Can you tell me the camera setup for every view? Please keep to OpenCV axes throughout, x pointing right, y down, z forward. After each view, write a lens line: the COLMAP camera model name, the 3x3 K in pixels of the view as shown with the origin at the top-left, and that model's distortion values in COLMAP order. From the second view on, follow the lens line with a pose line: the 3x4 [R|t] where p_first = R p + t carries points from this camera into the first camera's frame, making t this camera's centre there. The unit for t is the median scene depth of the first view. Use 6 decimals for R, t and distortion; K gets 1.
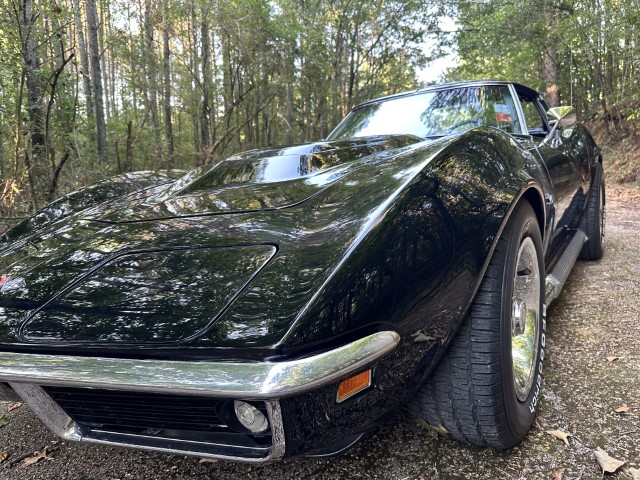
lens RADIAL K [[449.9, 0, 324.4], [0, 449.9, 237.9], [0, 0, 1]] dist [-0.001083, -0.007671]
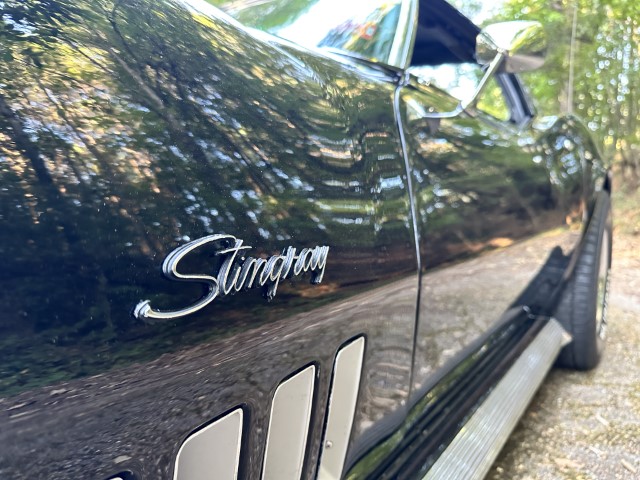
lens RADIAL K [[449.9, 0, 324.4], [0, 449.9, 237.9], [0, 0, 1]] dist [-0.001083, -0.007671]
pose [[0.994540, 0.102830, -0.017759, 0.076446], [-0.103559, 0.993524, -0.046741, -0.013551], [0.012837, 0.048325, 0.998749, 0.120619]]
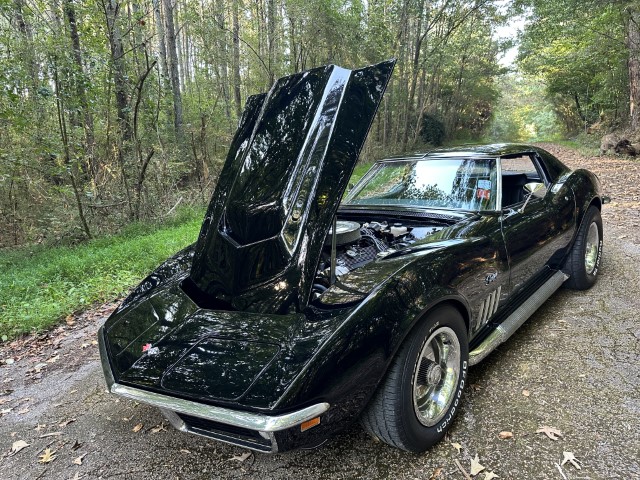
lens RADIAL K [[445.8, 0, 321.0], [0, 445.8, 237.6], [0, 0, 1]] dist [-0.004877, 0.000300]
pose [[0.988651, 0.027907, -0.147617, 0.025807], [-0.016321, 0.996731, 0.079127, -0.046234], [0.149342, -0.075820, 0.985874, -0.065028]]
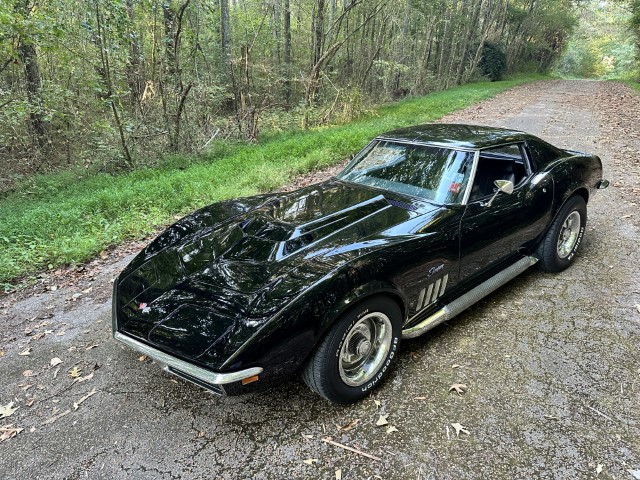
lens RADIAL K [[442.4, 0, 323.0], [0, 442.4, 239.6], [0, 0, 1]] dist [0.007967, -0.004128]
pose [[0.965315, 0.138220, -0.221502, 0.065418], [-0.081177, 0.965215, 0.248535, -0.082308], [0.248149, -0.221934, 0.942957, -0.087890]]
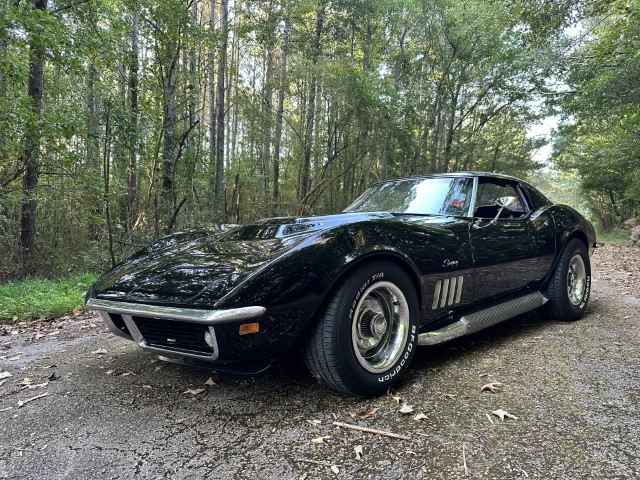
lens RADIAL K [[444.1, 0, 320.0], [0, 444.1, 240.0], [0, 0, 1]] dist [0.011934, -0.021236]
pose [[0.971907, 0.074448, -0.223281, 0.059108], [-0.096581, 0.991258, -0.089890, 0.001966], [0.214637, 0.108929, 0.970601, -0.081028]]
